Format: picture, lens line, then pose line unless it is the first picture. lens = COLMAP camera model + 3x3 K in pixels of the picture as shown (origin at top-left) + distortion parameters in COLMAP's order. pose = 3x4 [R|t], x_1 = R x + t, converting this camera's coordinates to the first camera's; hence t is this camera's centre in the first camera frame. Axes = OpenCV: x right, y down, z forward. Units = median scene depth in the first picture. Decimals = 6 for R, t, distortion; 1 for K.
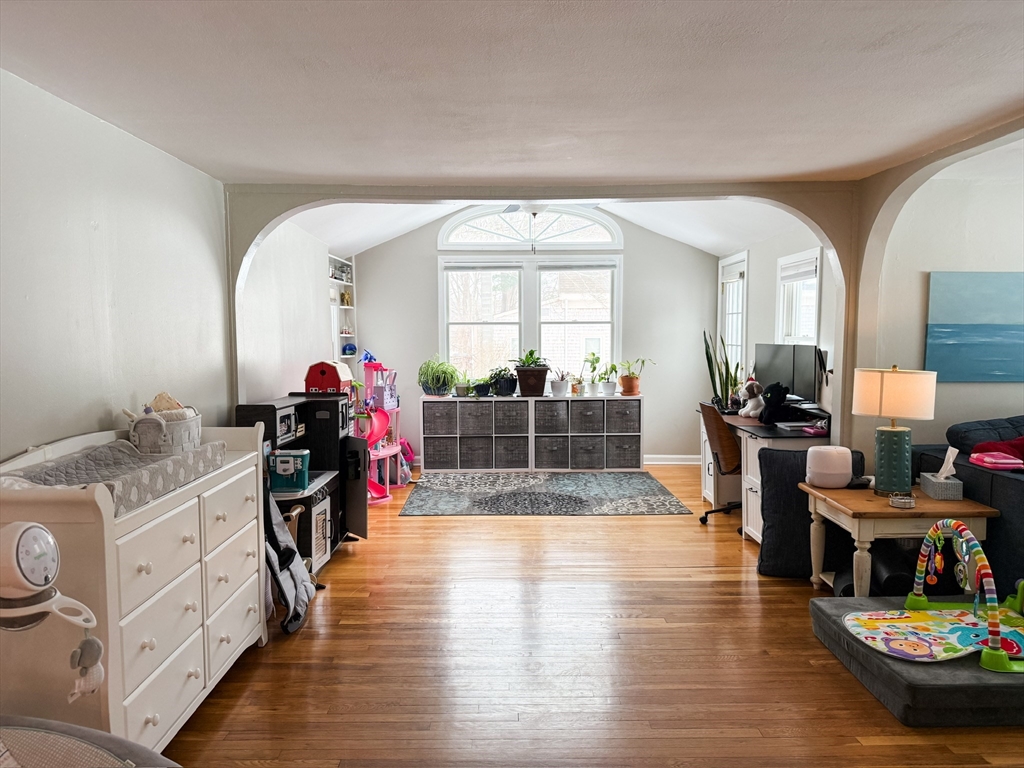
lens RADIAL K [[725.4, 0, 508.9], [0, 725.4, 386.9], [0, 0, 1]] dist [0.015862, -0.000030]
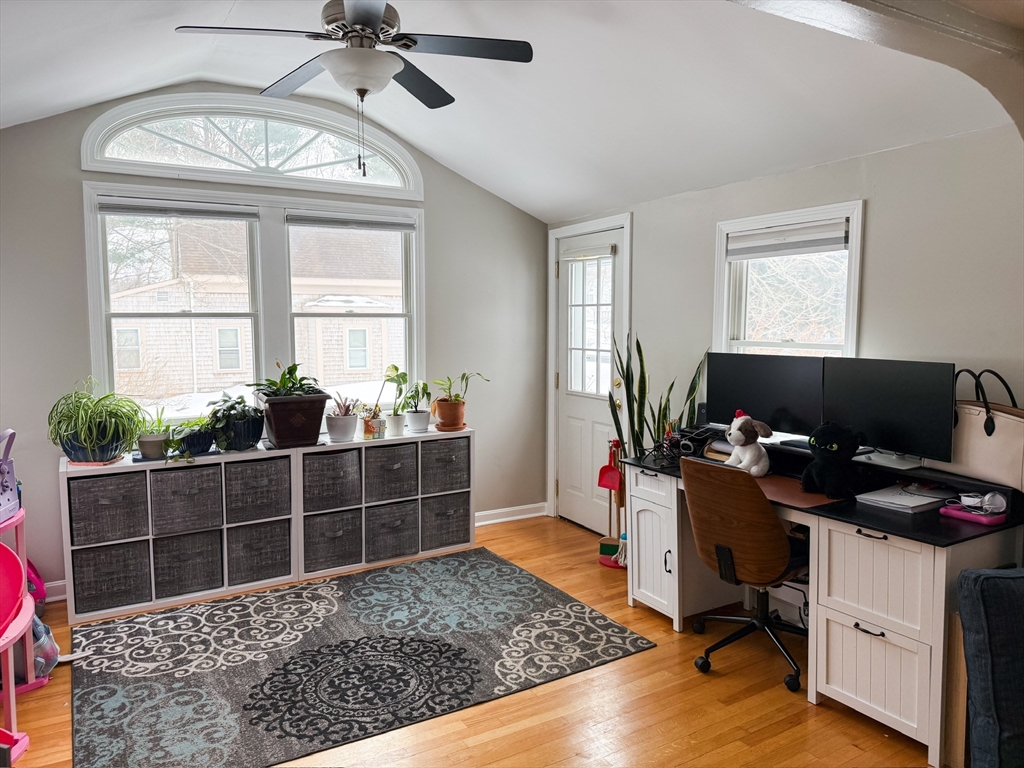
lens RADIAL K [[730.8, 0, 540.1], [0, 730.8, 382.3], [0, 0, 1]] dist [0.127904, -0.250618]
pose [[0.854962, -0.040239, 0.517128, -0.099745], [0.036231, 0.999184, 0.017849, -0.039836], [-0.517424, 0.003476, 0.855722, 0.411462]]
